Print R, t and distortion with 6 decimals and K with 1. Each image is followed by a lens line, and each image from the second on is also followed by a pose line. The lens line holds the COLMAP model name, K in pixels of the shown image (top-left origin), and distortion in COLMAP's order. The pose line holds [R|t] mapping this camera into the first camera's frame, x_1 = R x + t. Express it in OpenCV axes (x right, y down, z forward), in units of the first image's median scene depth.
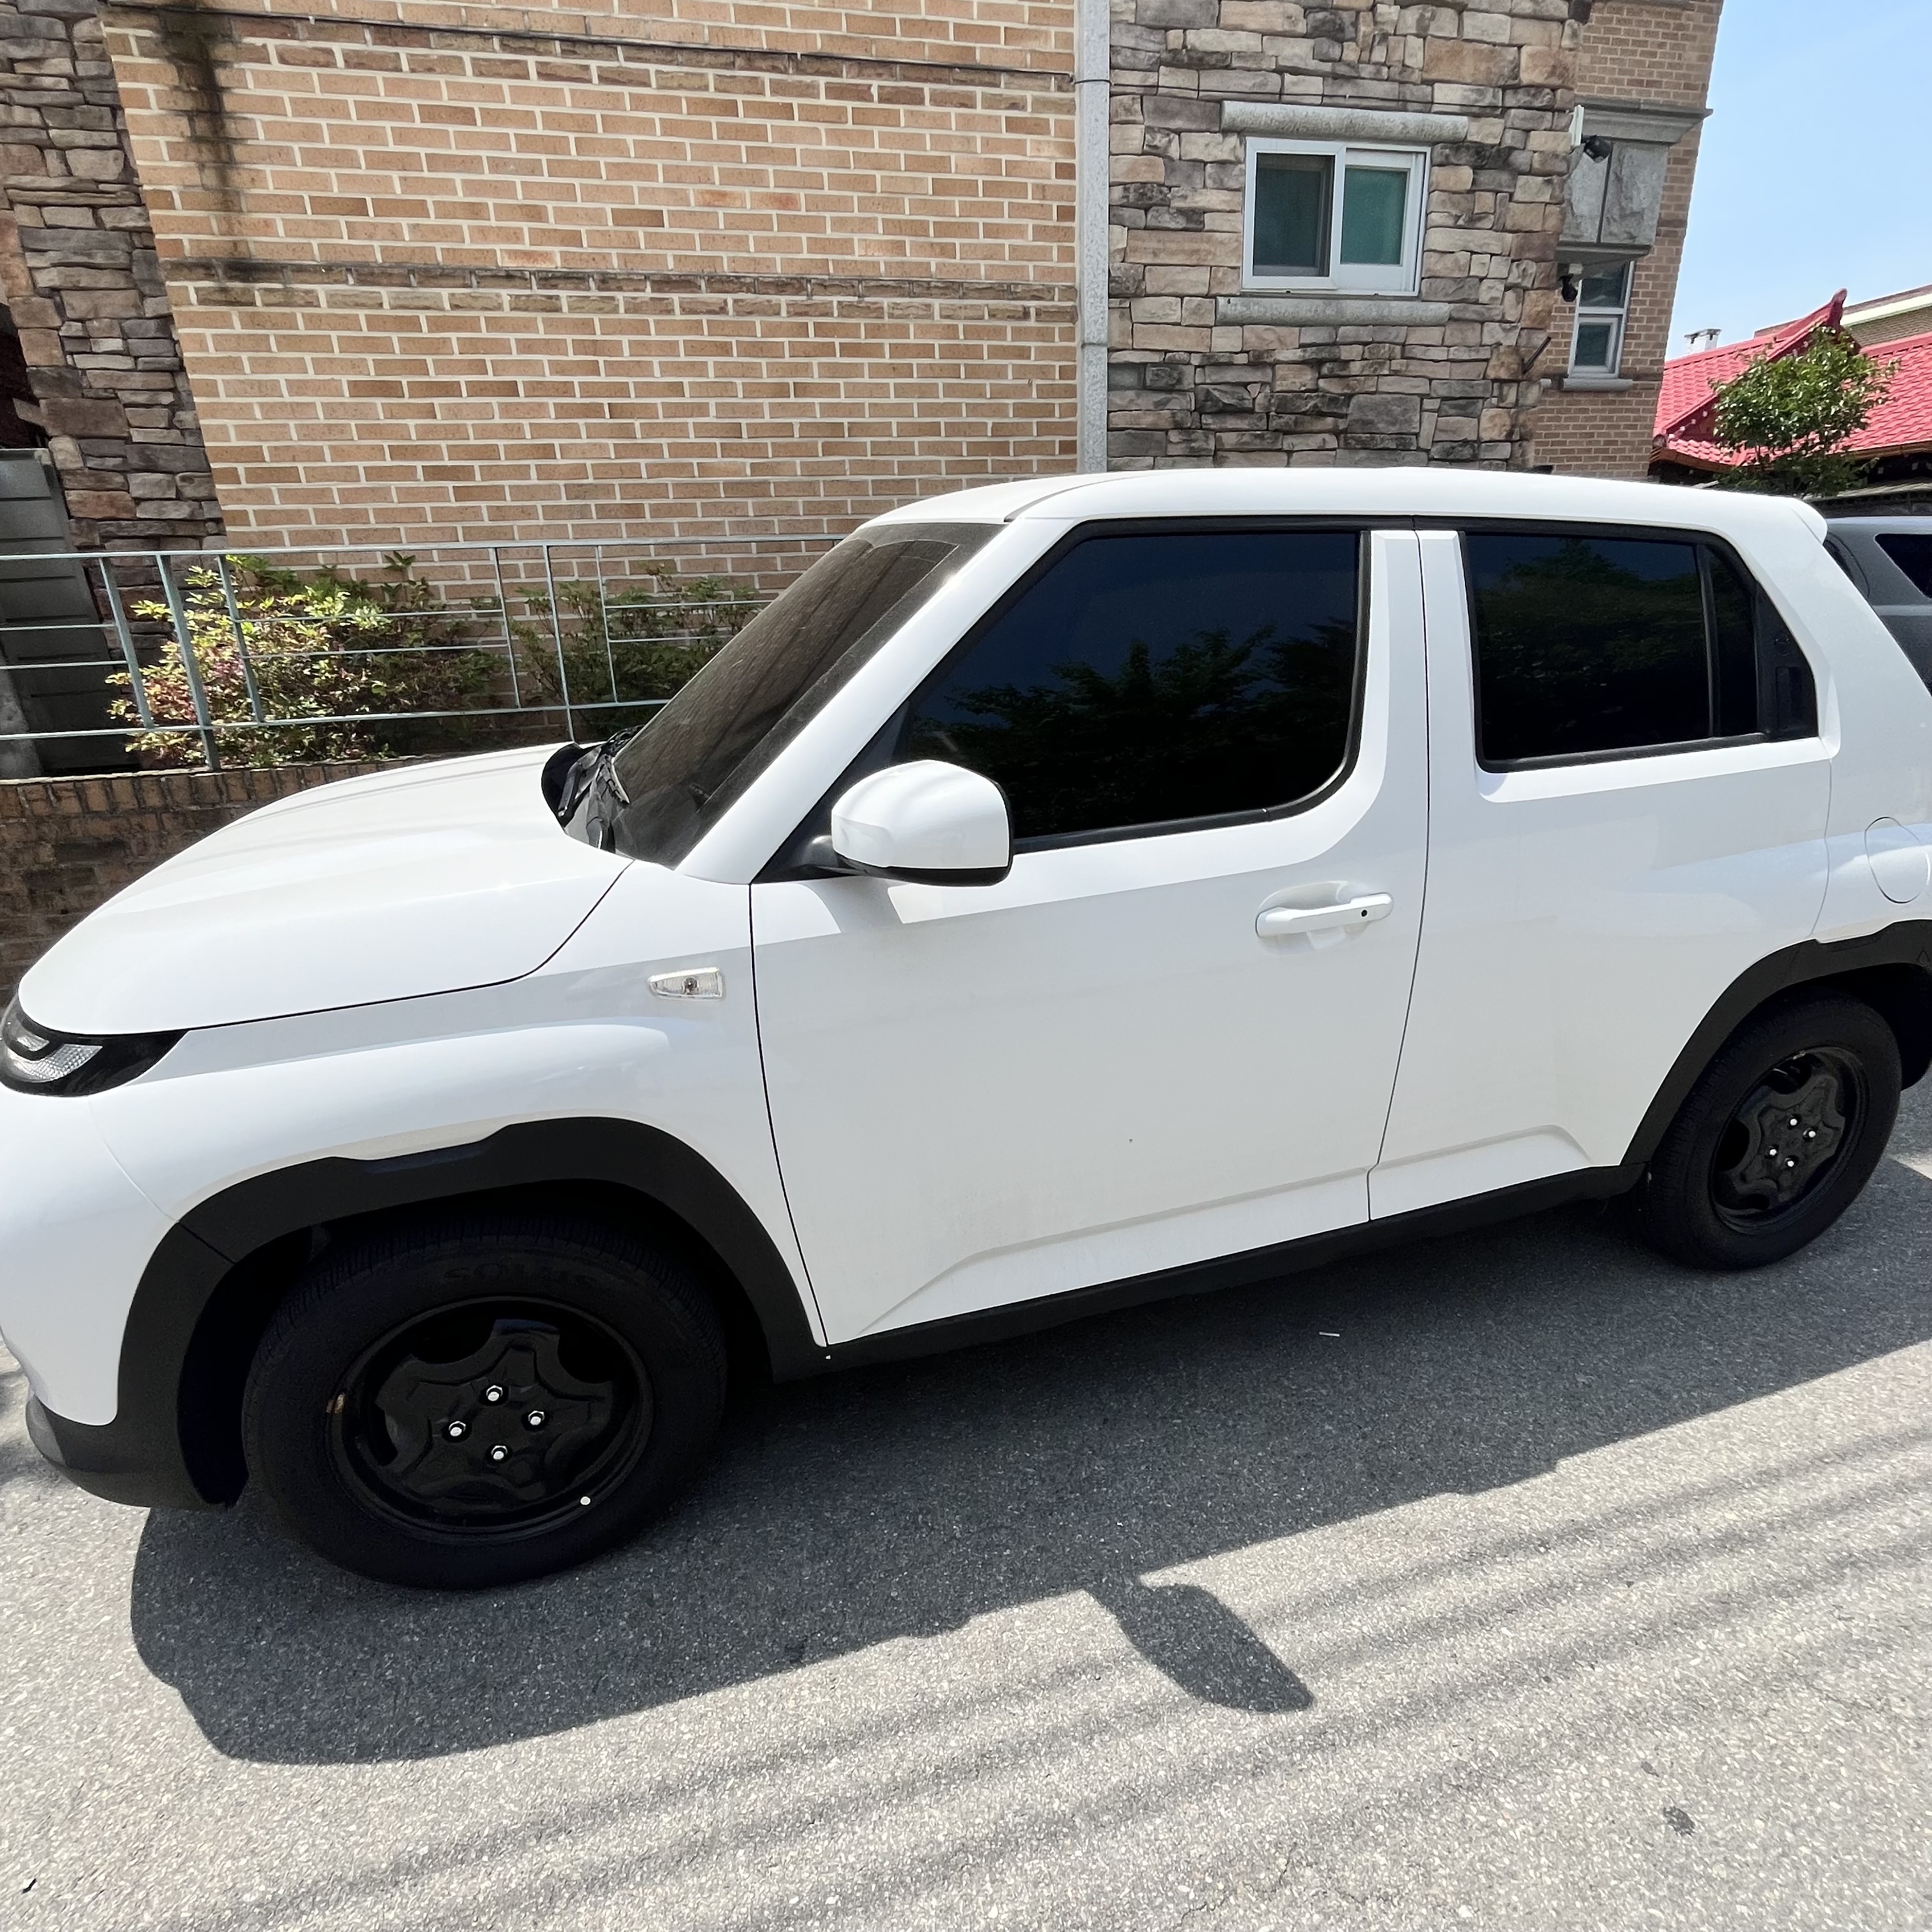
lens RADIAL K [[1055.2, 0, 965.7], [0, 1055.2, 961.3], [0, 0, 1]] dist [0.000486, -0.001279]
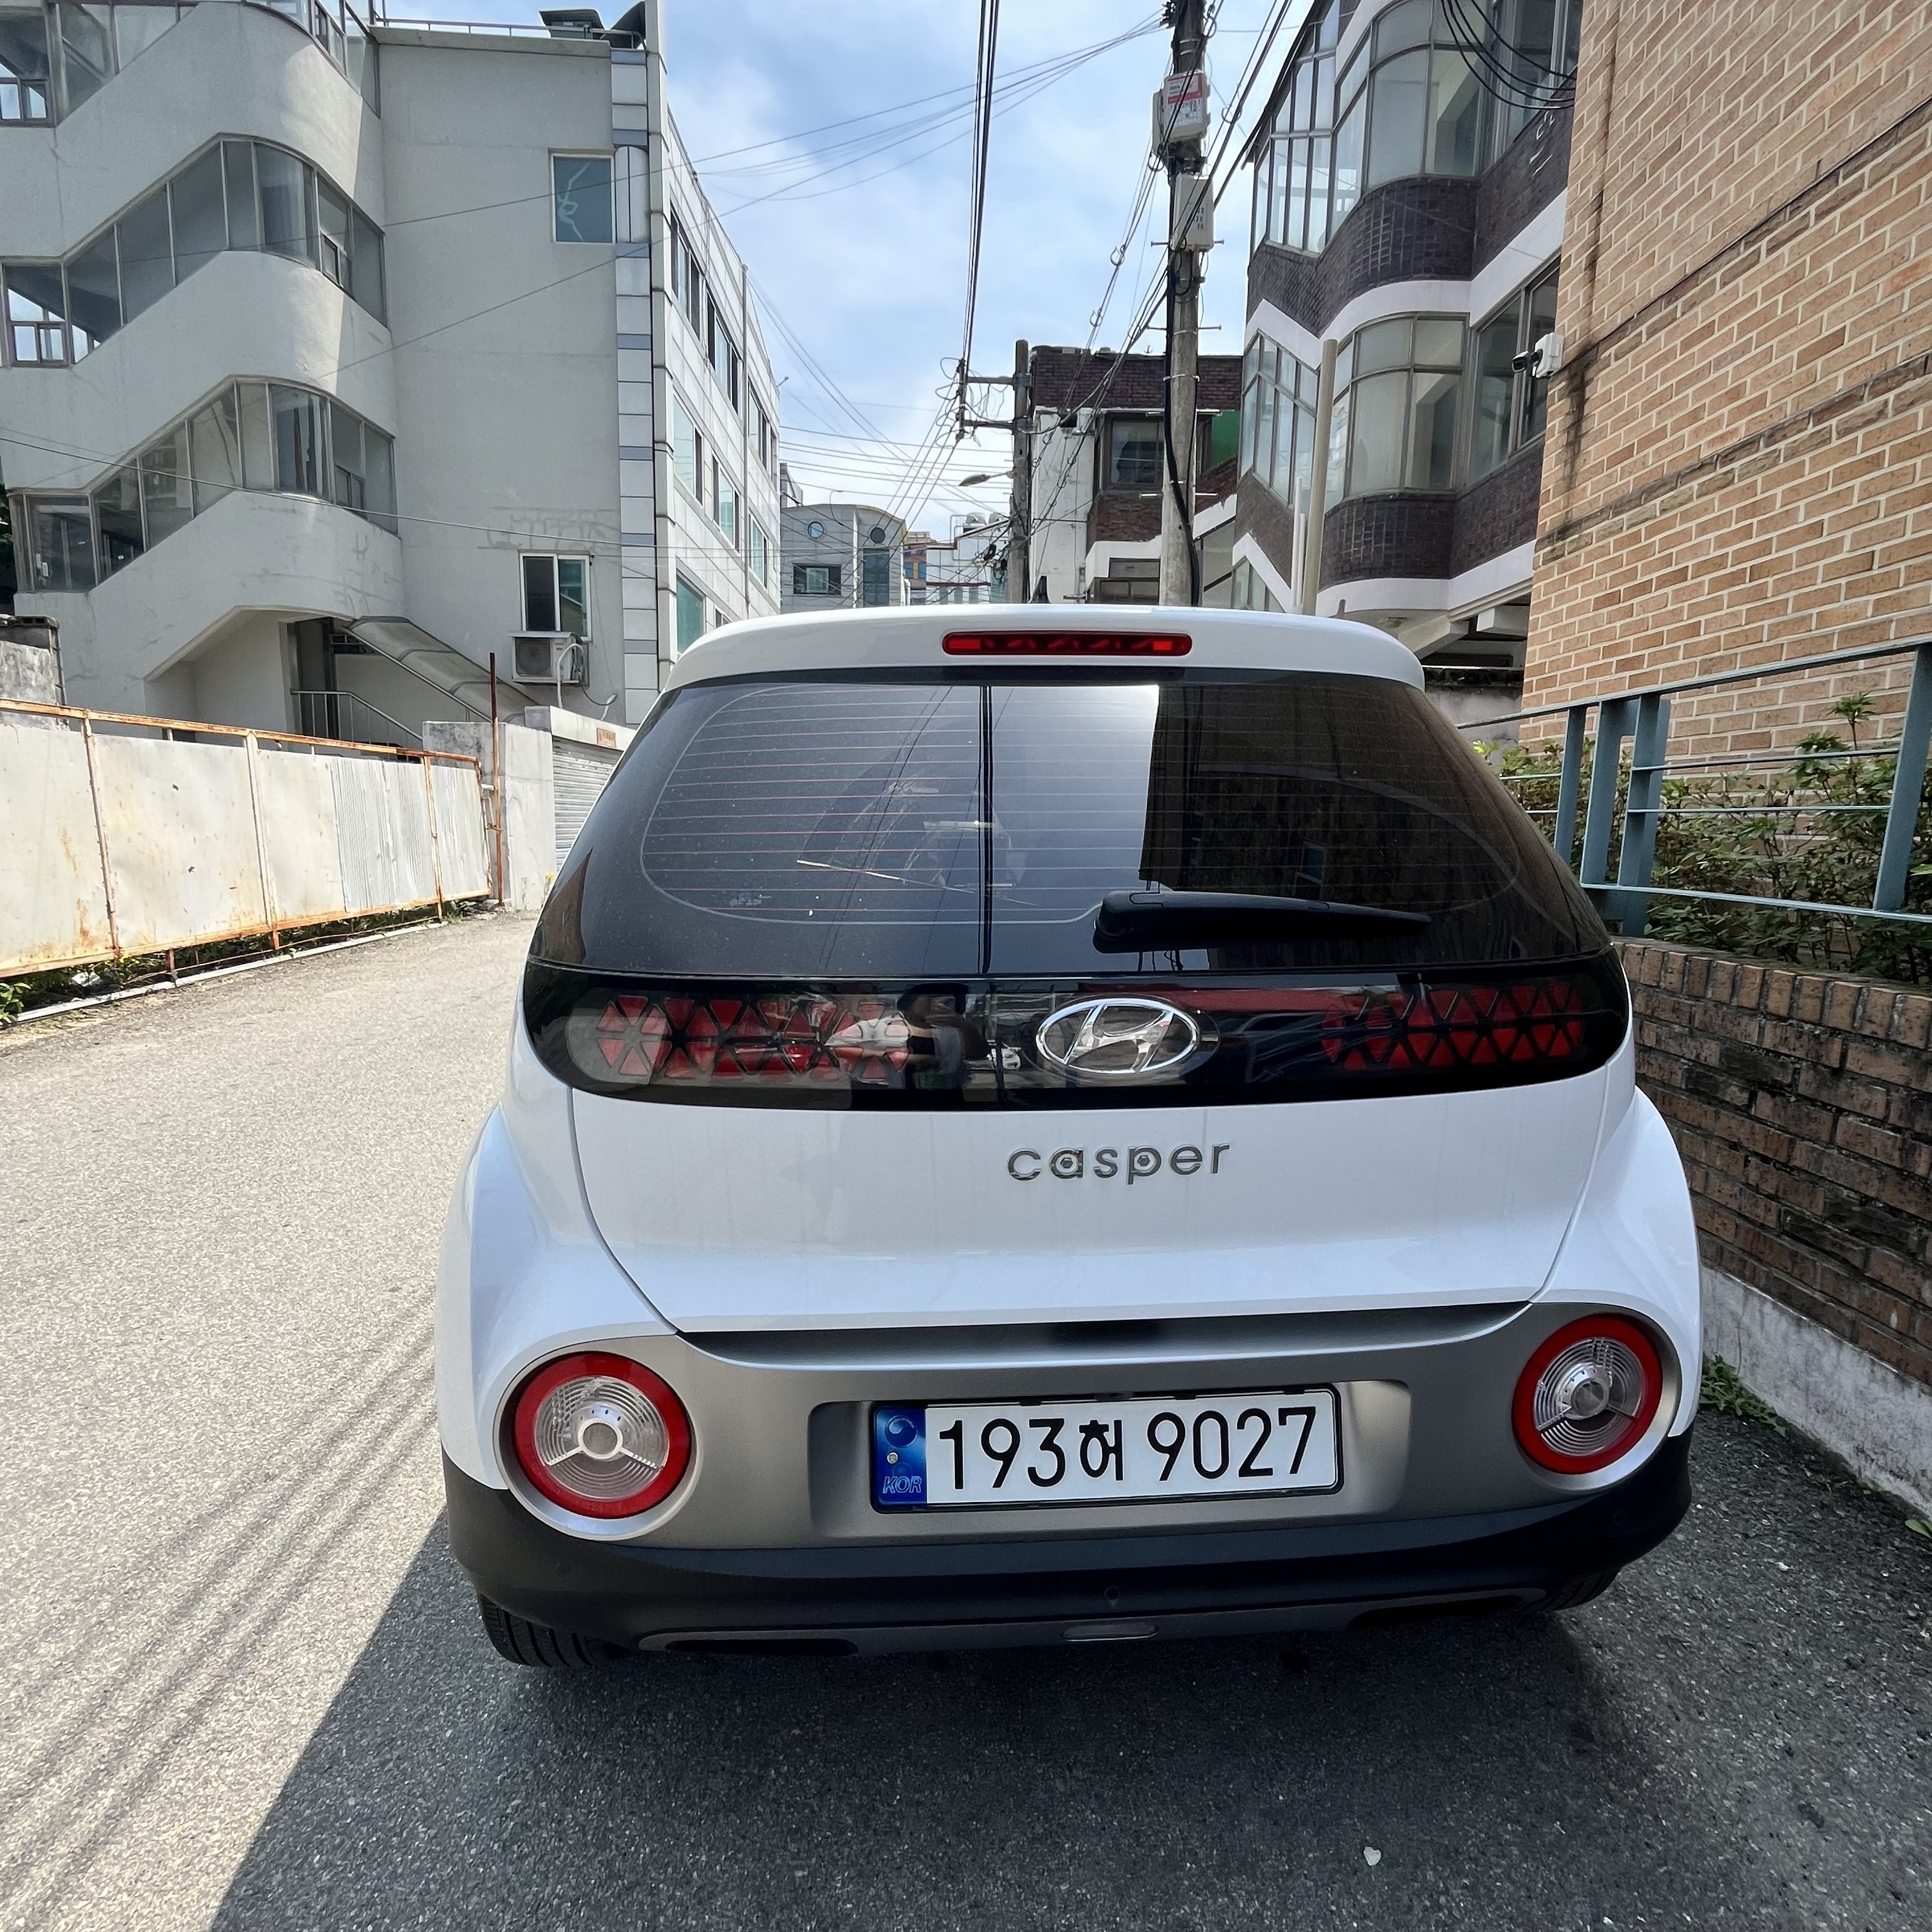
lens RADIAL K [[1055.2, 0, 965.5], [0, 1055.2, 968.1], [0, 0, 1]] dist [0.000486, -0.001279]
pose [[-0.238501, 0.168064, -0.956489, 0.755770], [-0.328214, 0.913008, 0.242265, -0.227876], [0.913998, 0.371713, -0.162592, 0.695497]]
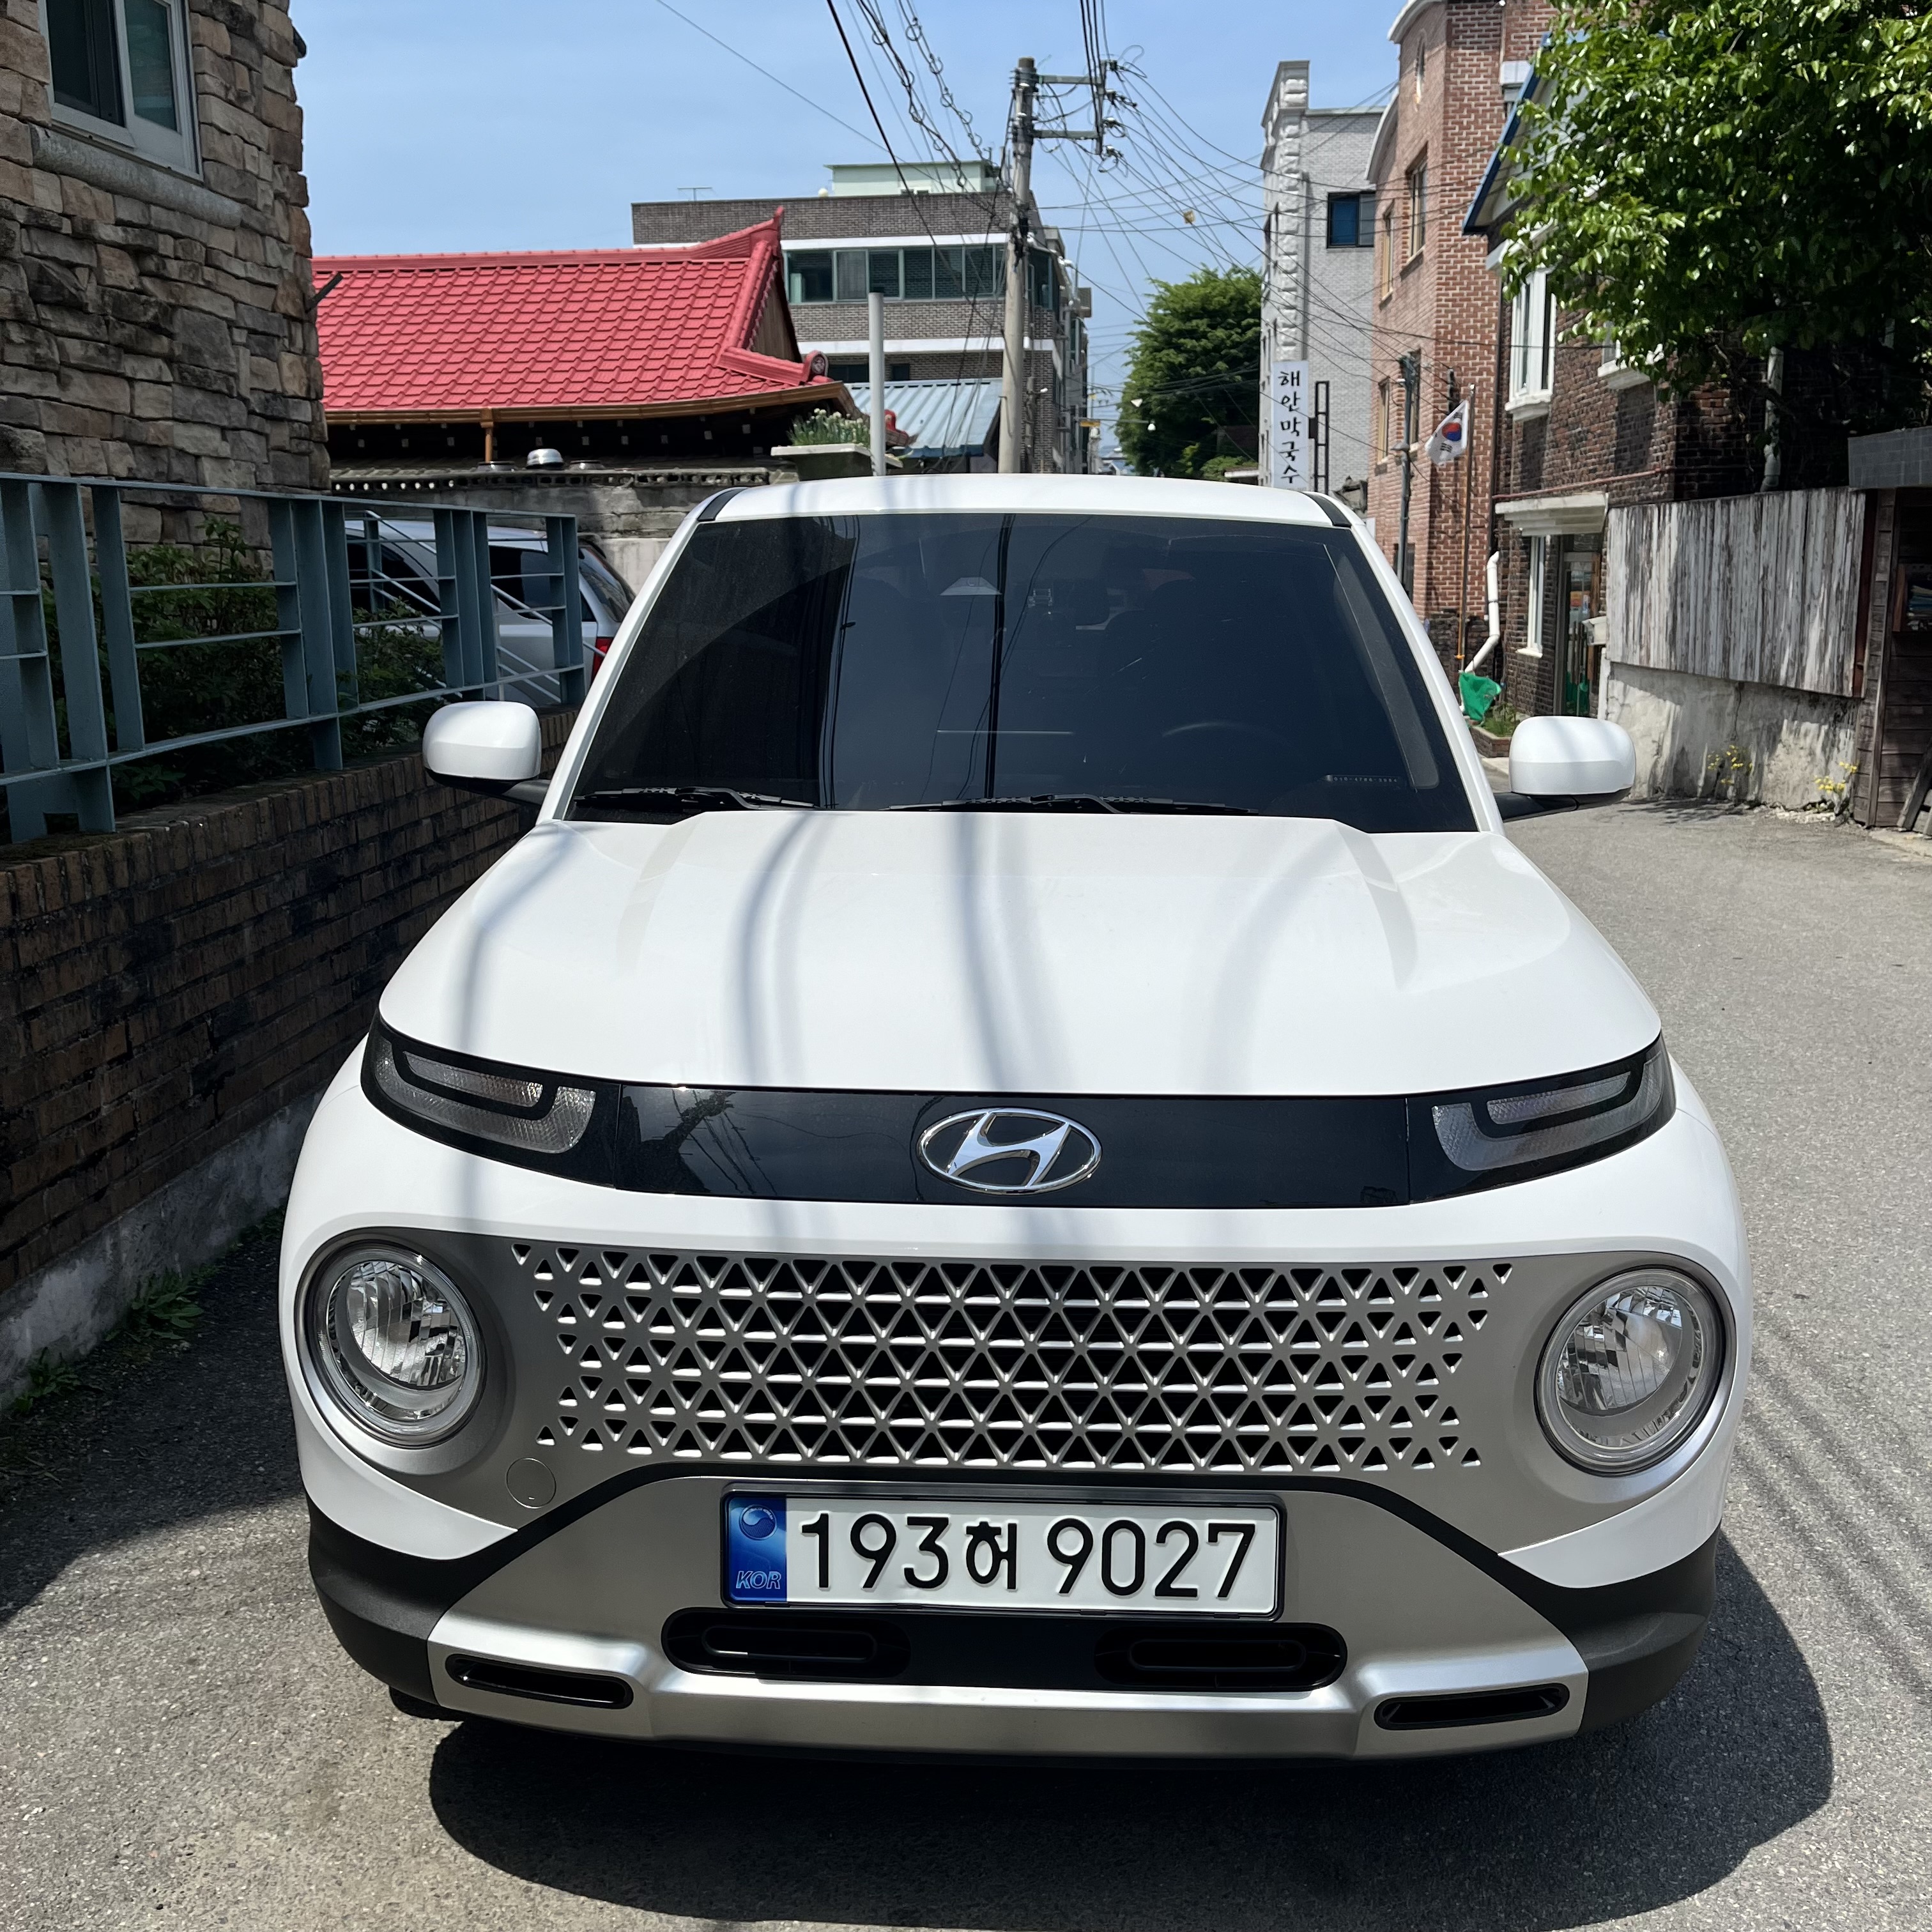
lens RADIAL K [[1929.4, 0, 966.3], [0, 1929.4, 962.4], [0, 0, 1]] dist [0.014912, 0.000000]
pose [[0.337834, -0.161919, 0.927173, -0.784967], [0.314467, 0.947900, 0.050957, -0.073934], [-0.887118, 0.274350, 0.371152, 0.284482]]
